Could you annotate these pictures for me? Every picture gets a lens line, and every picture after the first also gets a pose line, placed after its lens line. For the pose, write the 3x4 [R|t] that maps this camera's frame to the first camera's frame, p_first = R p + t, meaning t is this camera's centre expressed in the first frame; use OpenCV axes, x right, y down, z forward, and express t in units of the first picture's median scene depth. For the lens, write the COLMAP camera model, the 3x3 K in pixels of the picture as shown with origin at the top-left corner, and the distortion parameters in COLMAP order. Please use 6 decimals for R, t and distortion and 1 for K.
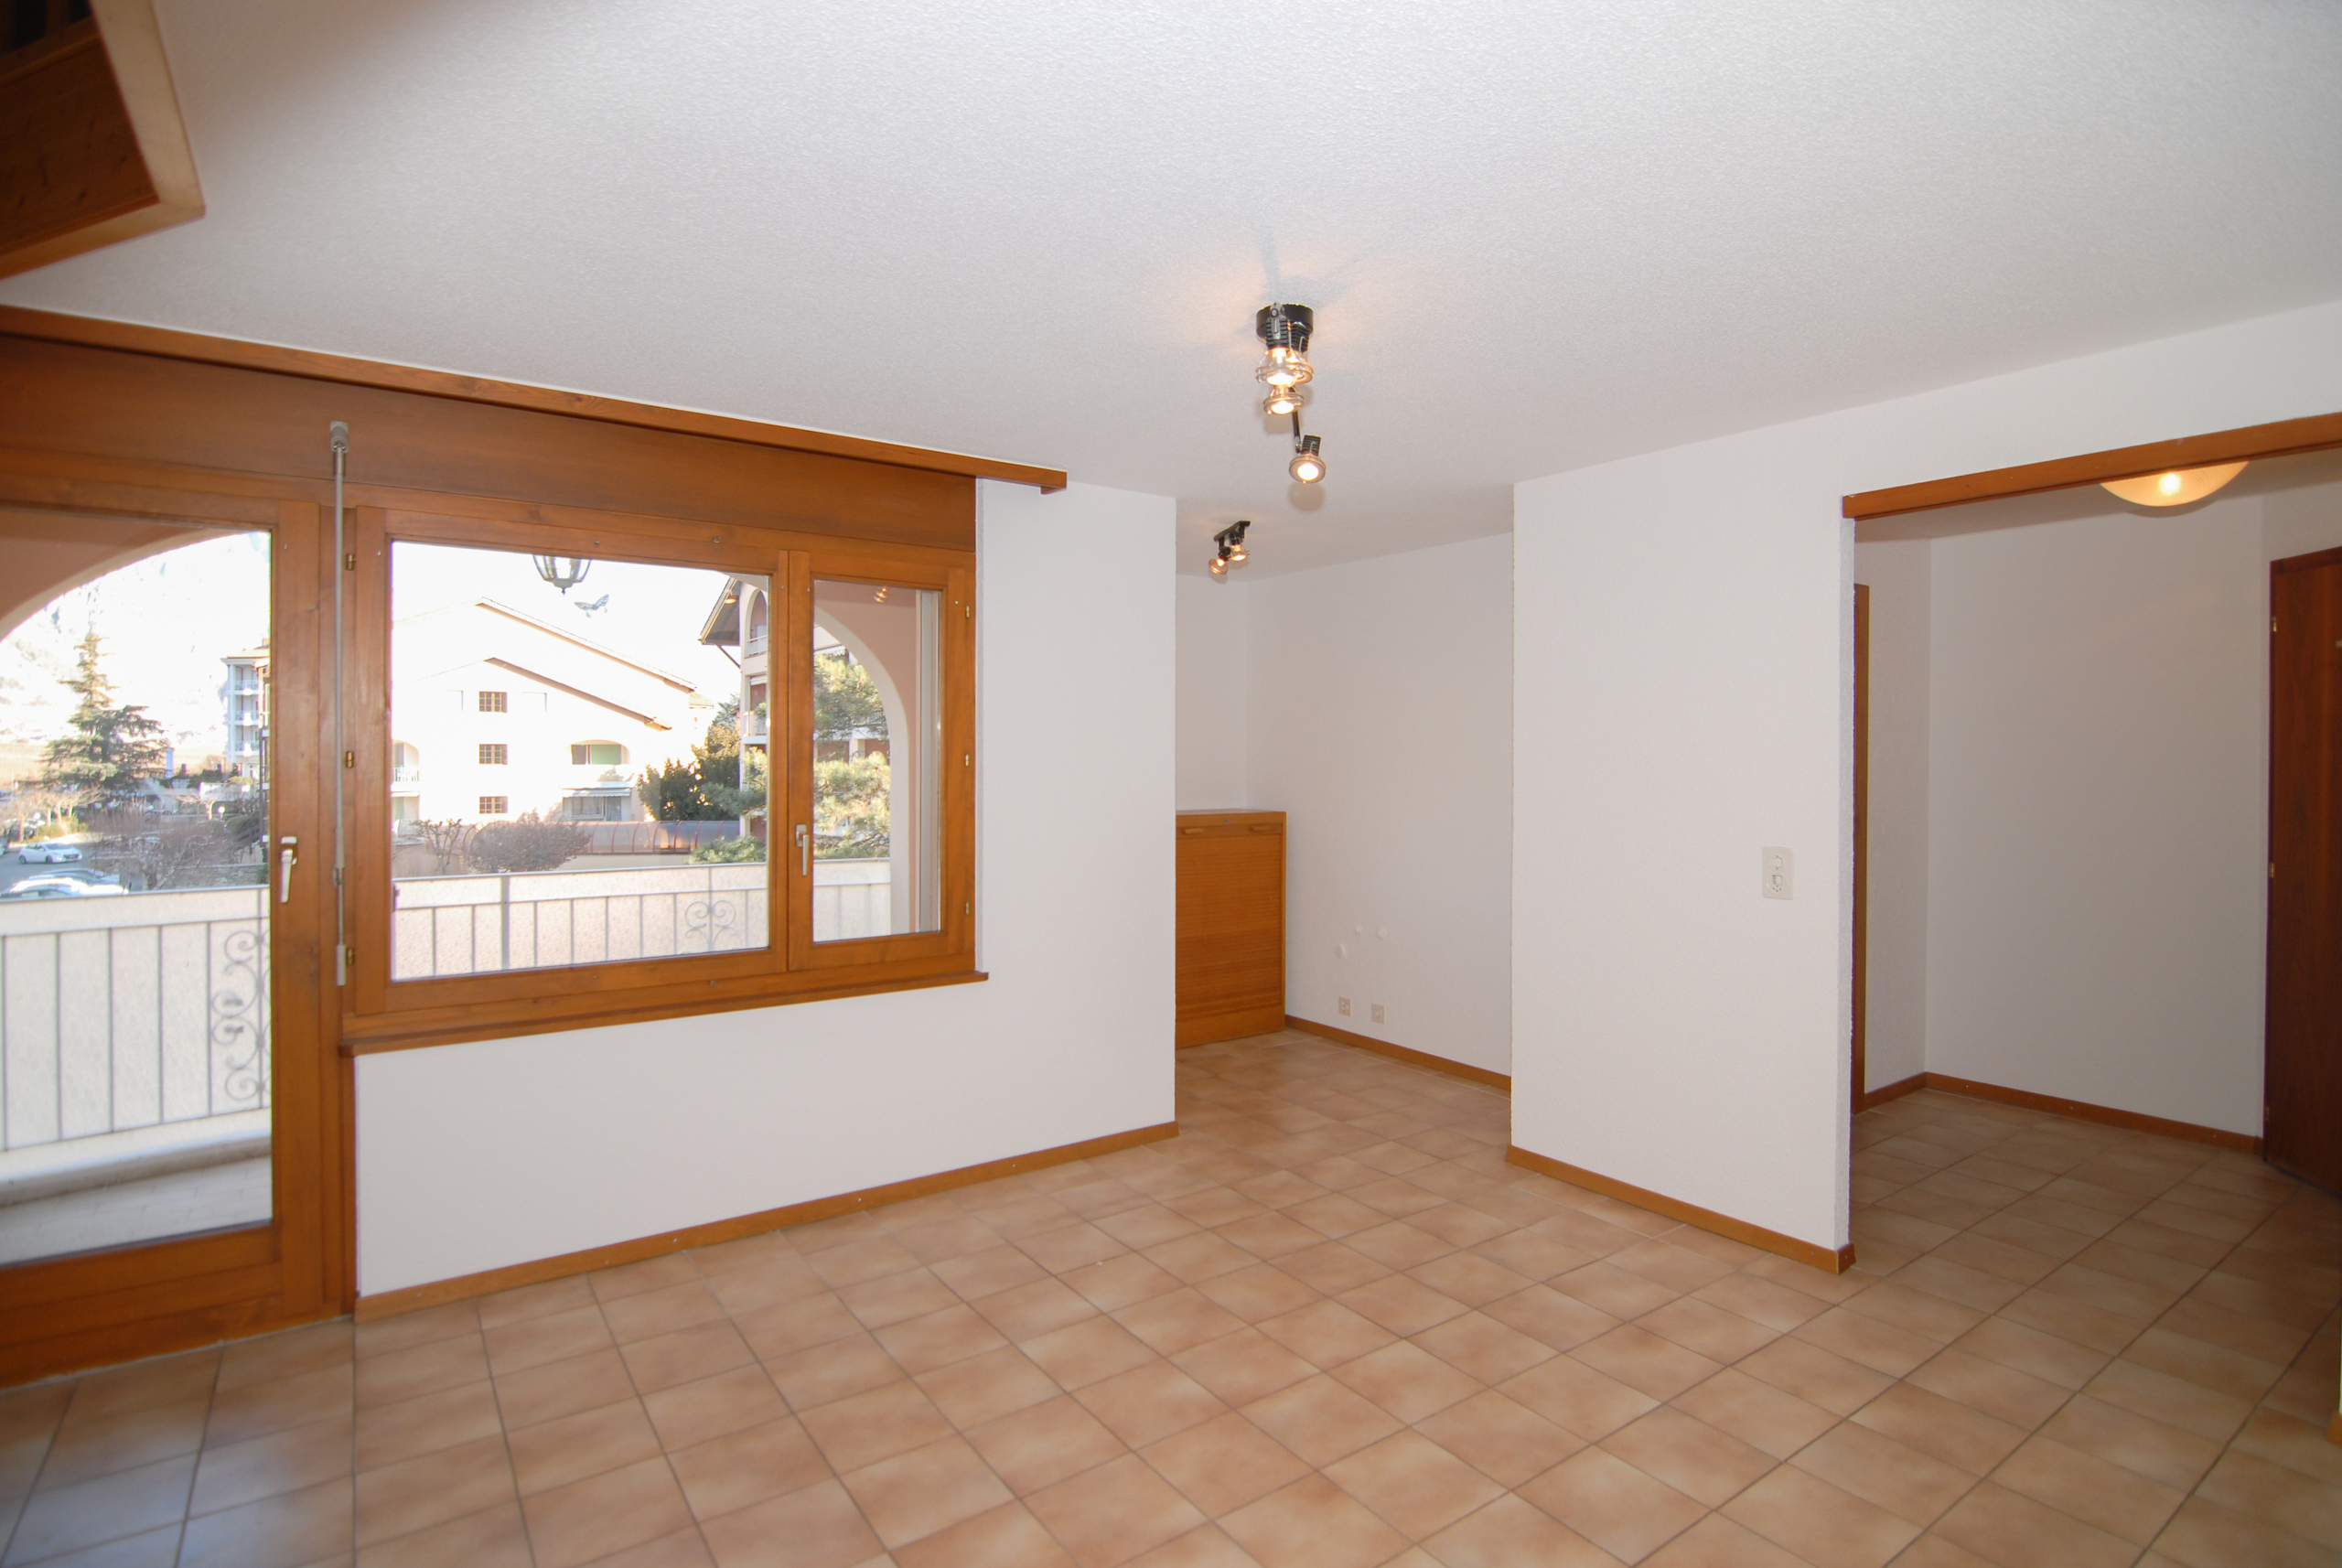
lens RADIAL K [[1148.8, 0, 1183.2], [0, 1148.8, 757.5], [0, 0, 1]] dist [-0.000883, -0.014602]
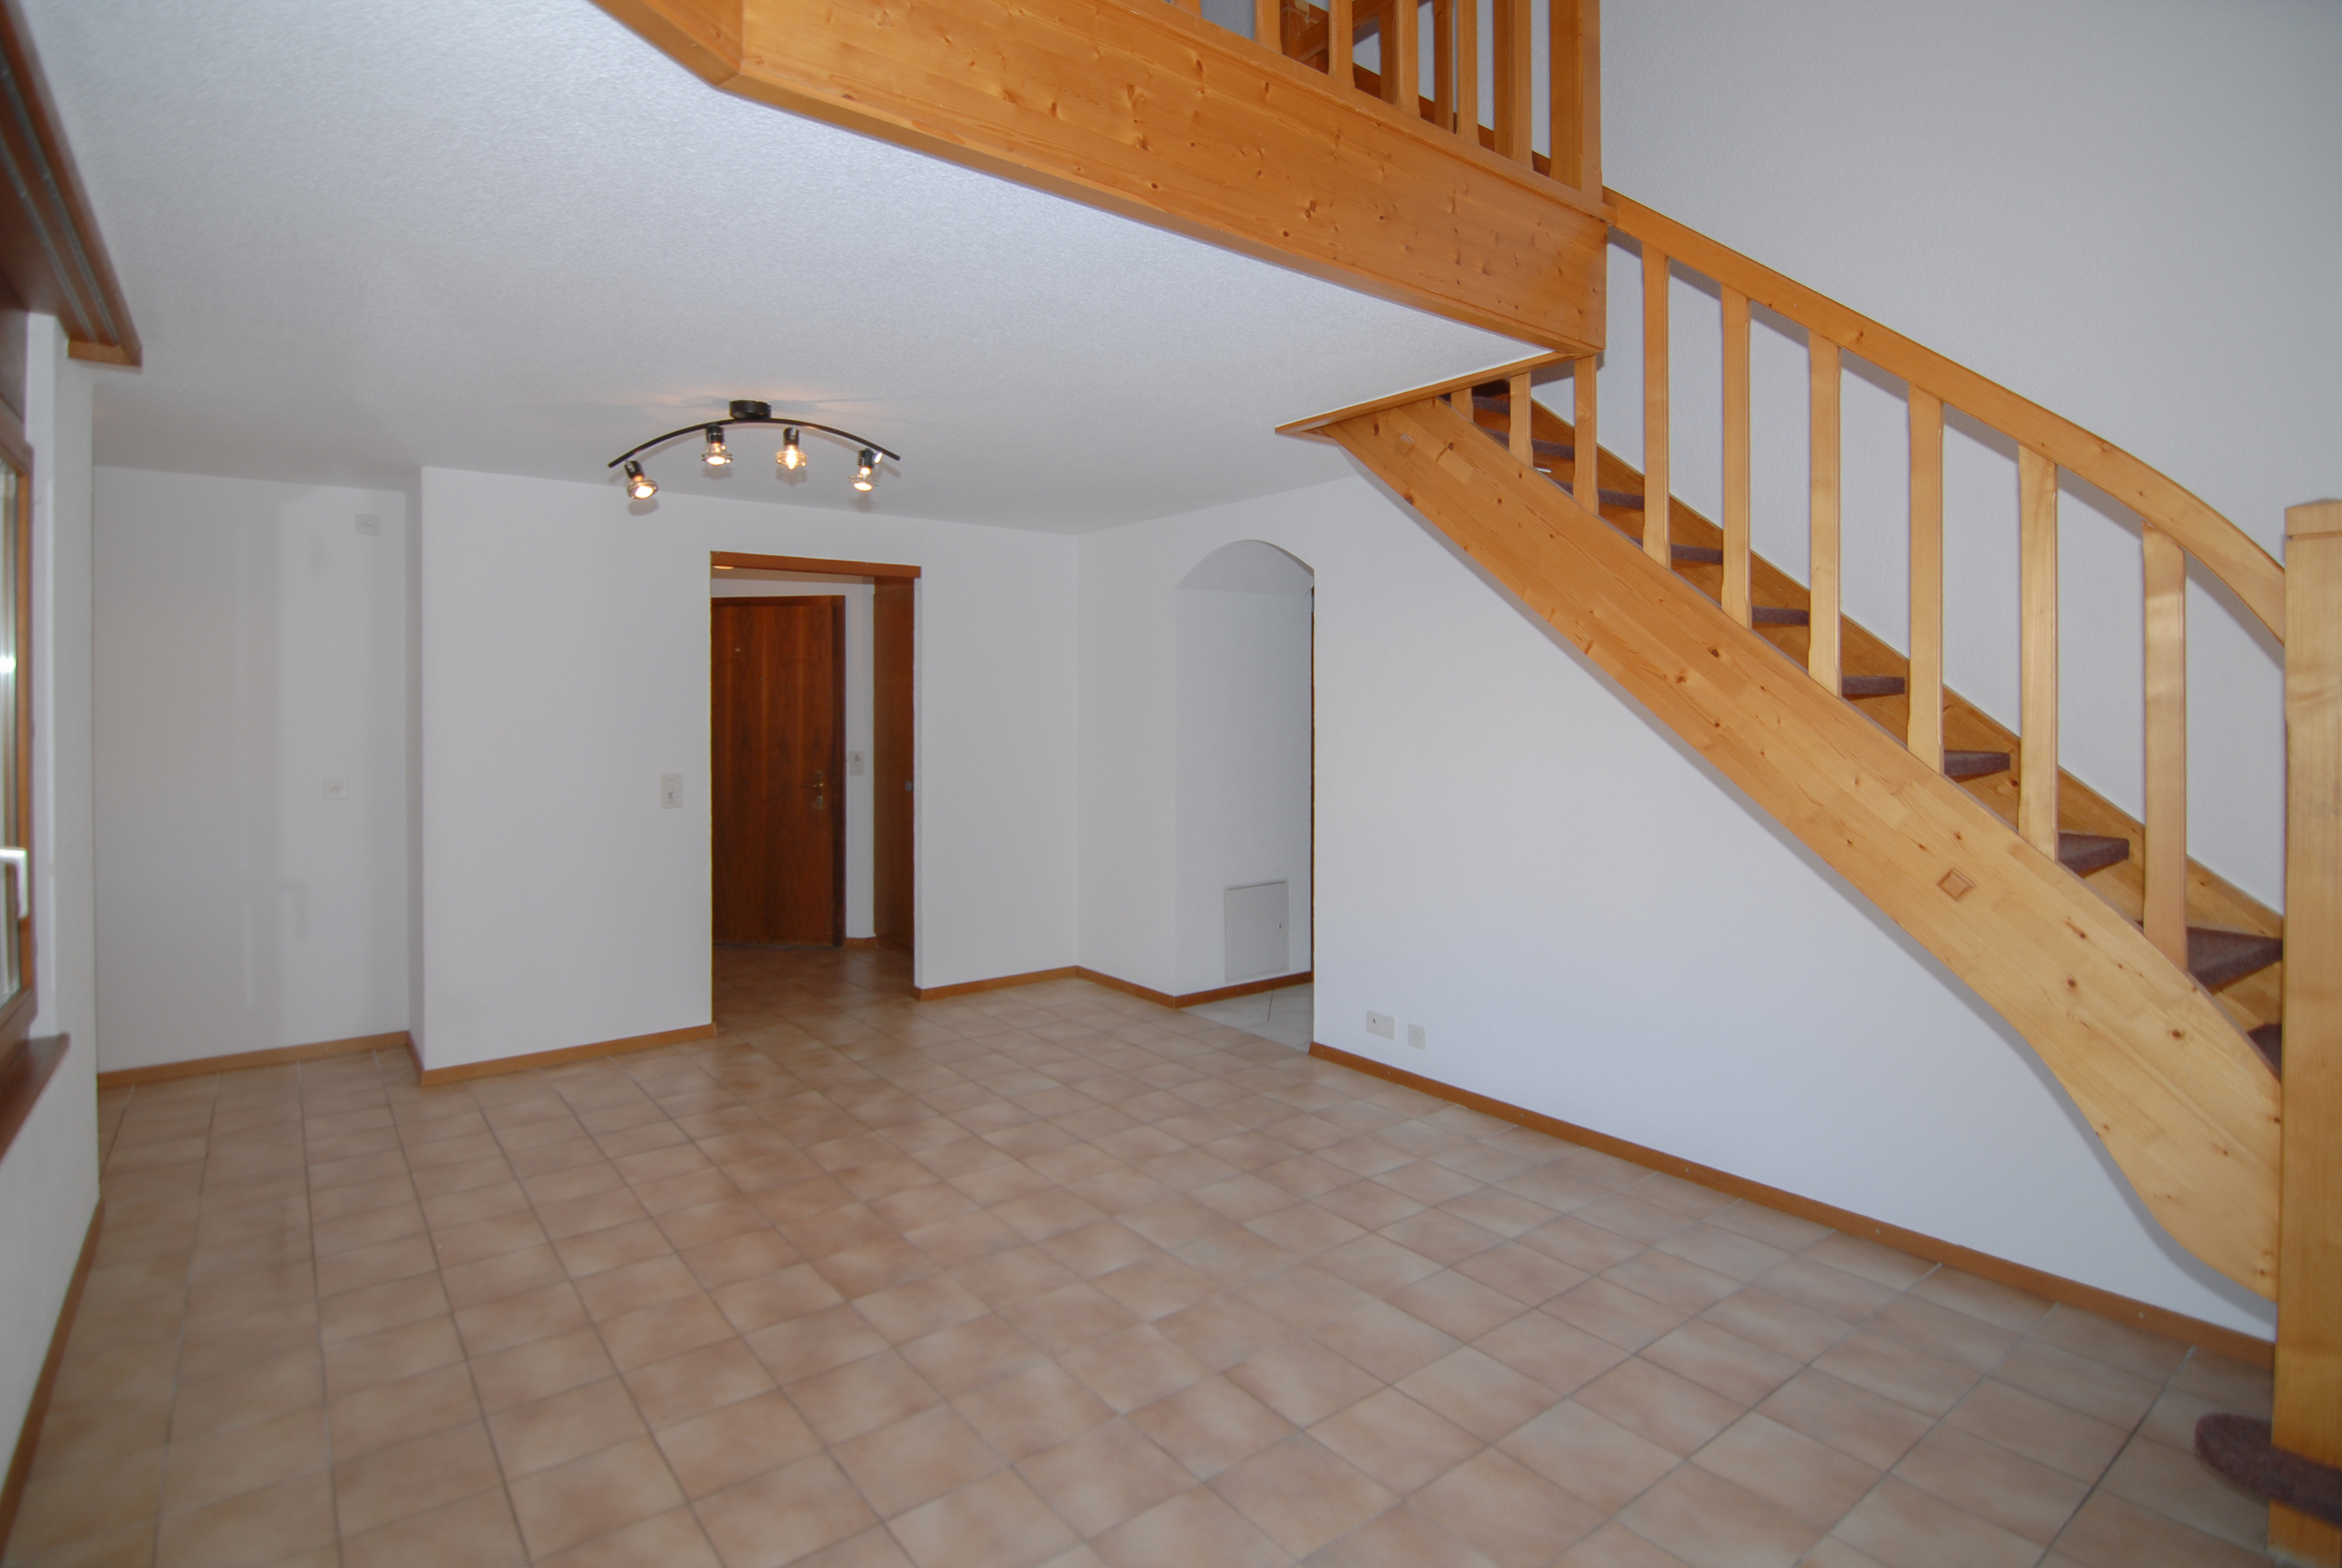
lens RADIAL K [[1164.5, 0, 1131.6], [0, 1164.5, 714.0], [0, 0, 1]] dist [-0.005928, -0.009847]
pose [[-0.018609, -0.009643, 0.999780, -1.335788], [0.003250, 0.999948, 0.009706, -0.020814], [-0.999822, 0.003430, -0.018577, 0.549080]]
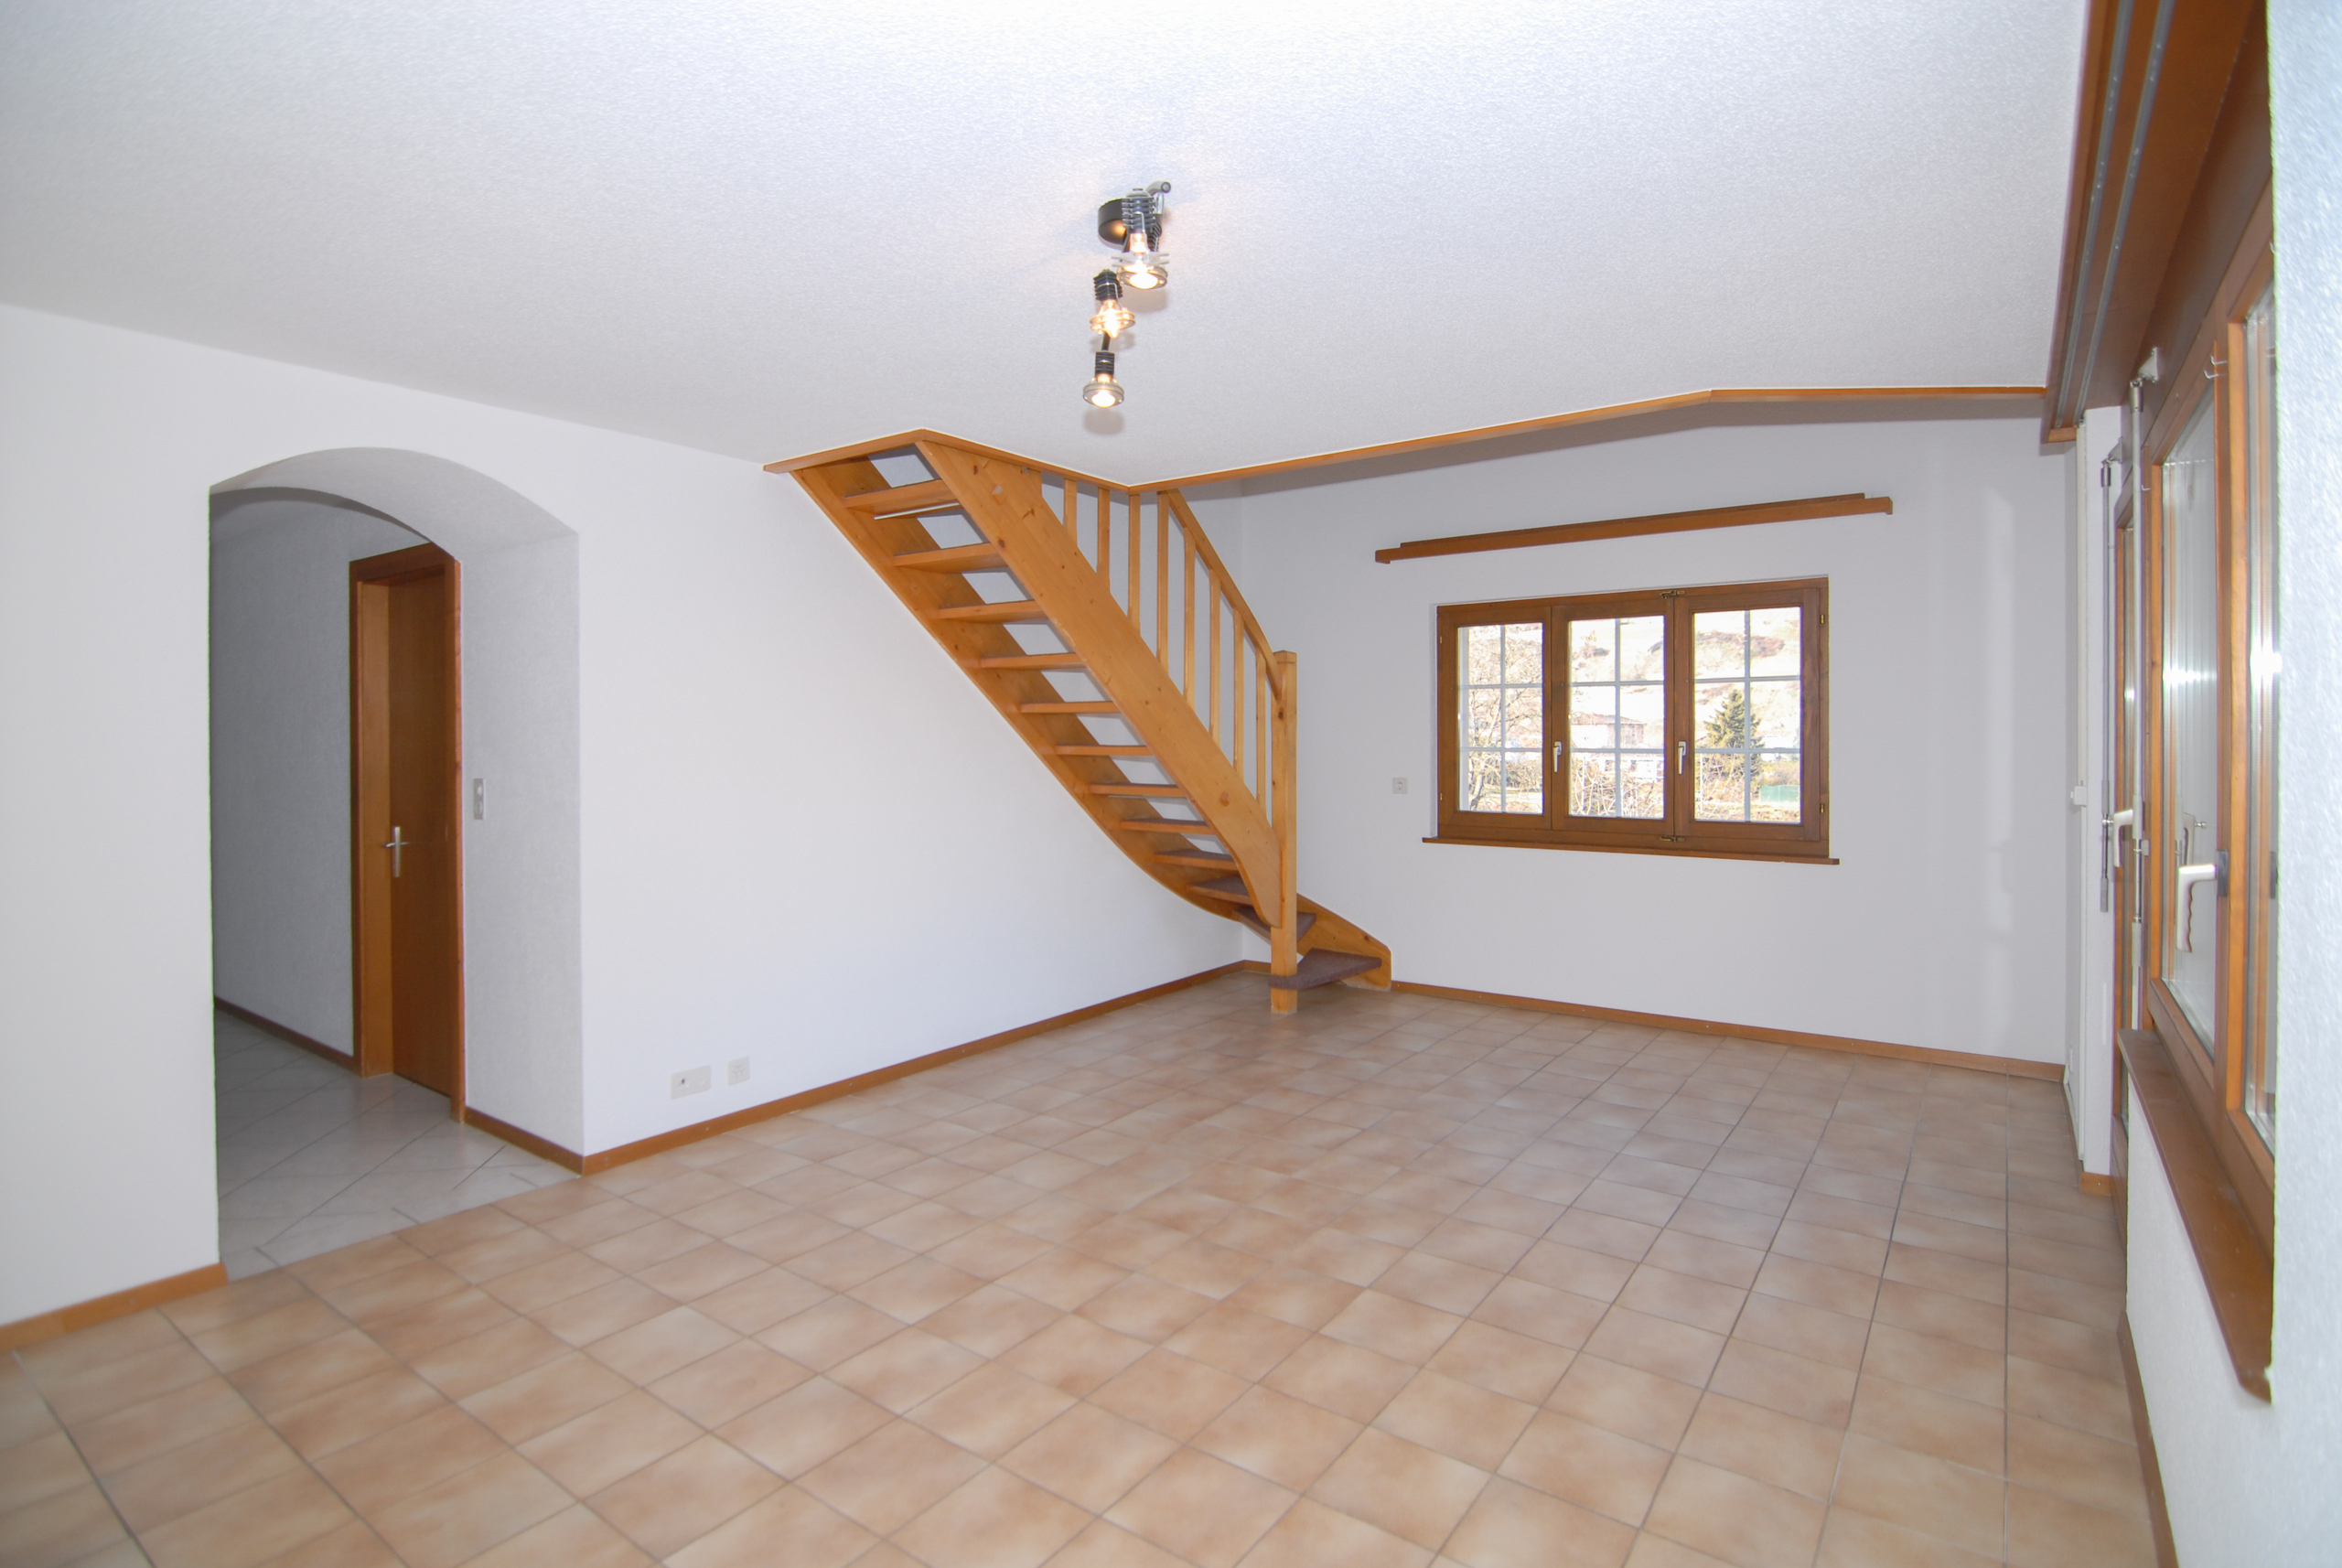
lens RADIAL K [[1148.8, 0, 1183.2], [0, 1148.8, 757.5], [0, 0, 1]] dist [-0.000883, -0.014602]
pose [[-0.947341, 0.008389, -0.320117, 0.325773], [0.001704, 0.999775, 0.021159, 0.007403], [0.320223, 0.019500, -0.947142, 1.819087]]
